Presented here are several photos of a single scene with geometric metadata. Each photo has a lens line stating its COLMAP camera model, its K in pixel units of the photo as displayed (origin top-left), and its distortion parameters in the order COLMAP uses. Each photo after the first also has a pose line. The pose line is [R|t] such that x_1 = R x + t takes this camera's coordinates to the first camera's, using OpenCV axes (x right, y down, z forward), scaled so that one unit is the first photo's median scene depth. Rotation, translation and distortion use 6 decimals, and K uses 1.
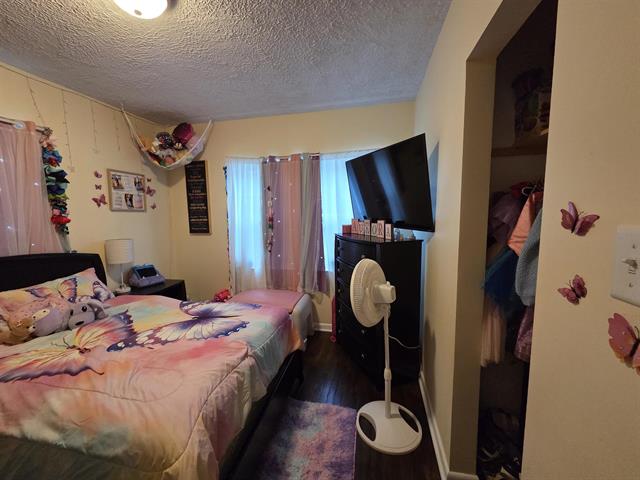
lens RADIAL K [[260.6, 0, 318.0], [0, 260.6, 239.5], [0, 0, 1]] dist [0.001712, -0.000342]
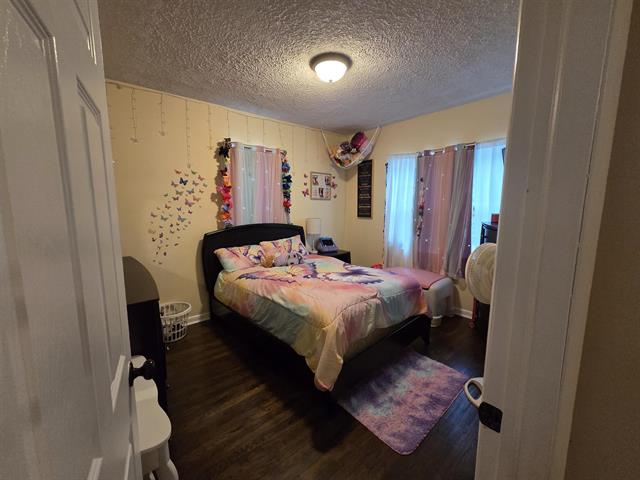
lens RADIAL K [[260.6, 0, 318.0], [0, 260.6, 239.5], [0, 0, 1]] dist [0.001712, -0.000342]
pose [[0.799960, 0.091990, -0.592961, 0.175722], [-0.070144, 0.995740, 0.059844, 0.031760], [0.595940, -0.006280, 0.803004, -0.213234]]
